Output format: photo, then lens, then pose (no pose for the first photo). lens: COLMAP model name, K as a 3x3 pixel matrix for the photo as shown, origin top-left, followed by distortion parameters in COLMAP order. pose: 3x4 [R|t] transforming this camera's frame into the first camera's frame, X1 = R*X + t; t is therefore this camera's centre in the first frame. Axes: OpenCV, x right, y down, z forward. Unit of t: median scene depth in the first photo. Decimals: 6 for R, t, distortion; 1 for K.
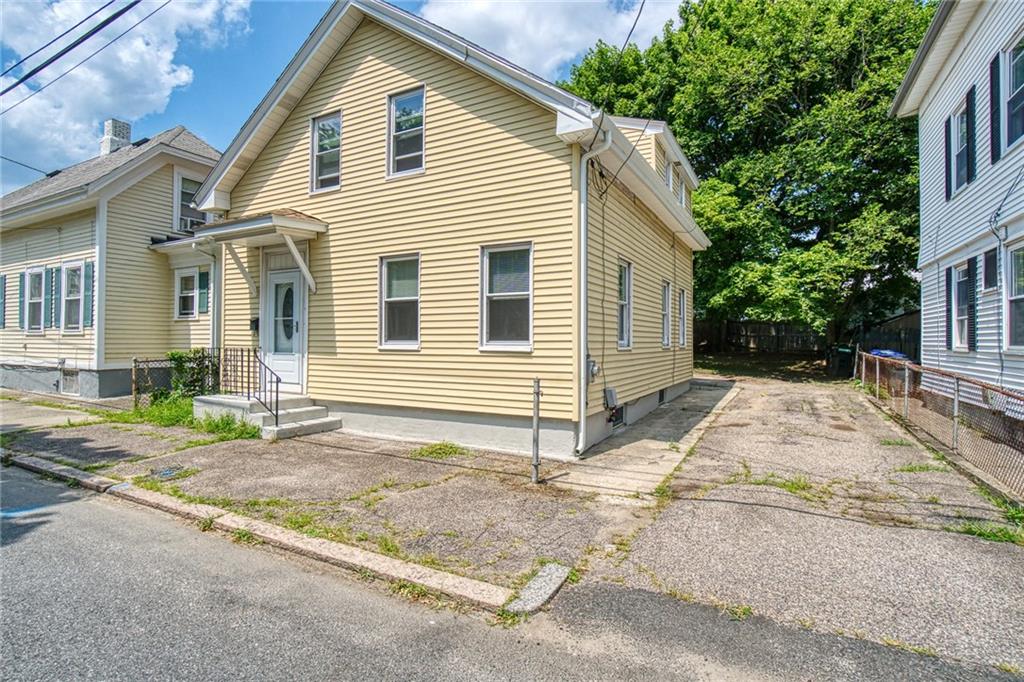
lens RADIAL K [[488.3, 0, 512.2], [0, 488.3, 347.2], [0, 0, 1]] dist [0.003282, 0.002568]
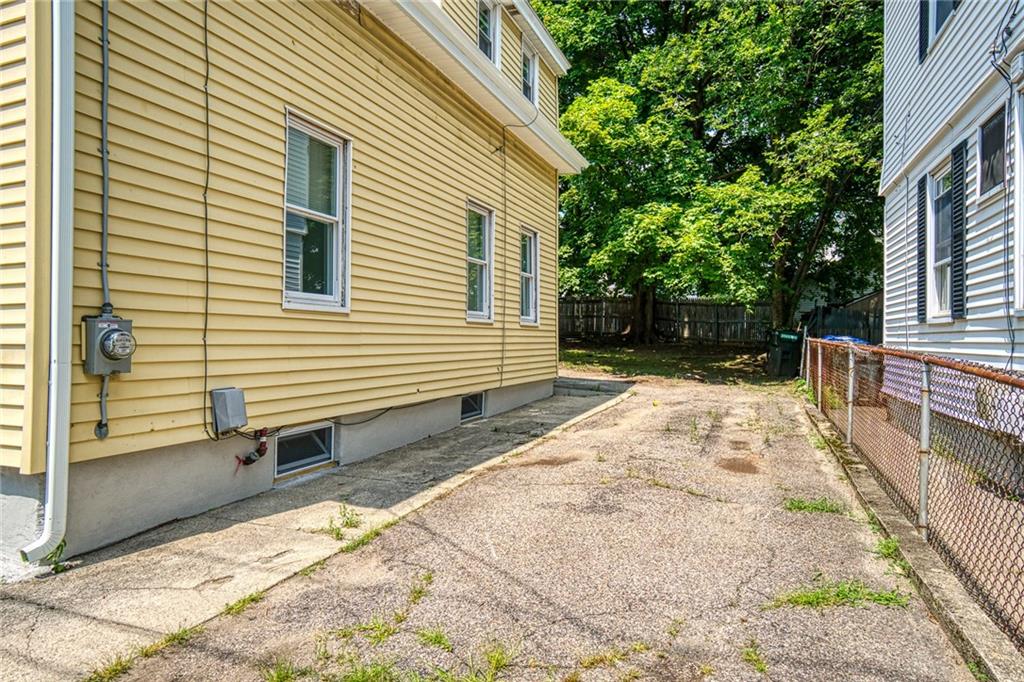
lens RADIAL K [[616.9, 0, 512.2], [0, 616.9, 337.0], [0, 0, 1]] dist [0.021006, -0.002606]
pose [[0.991098, 0.008434, 0.132864, 0.232202], [-0.006631, 0.999880, -0.014011, 0.026283], [-0.132966, 0.013005, 0.991035, 0.249349]]
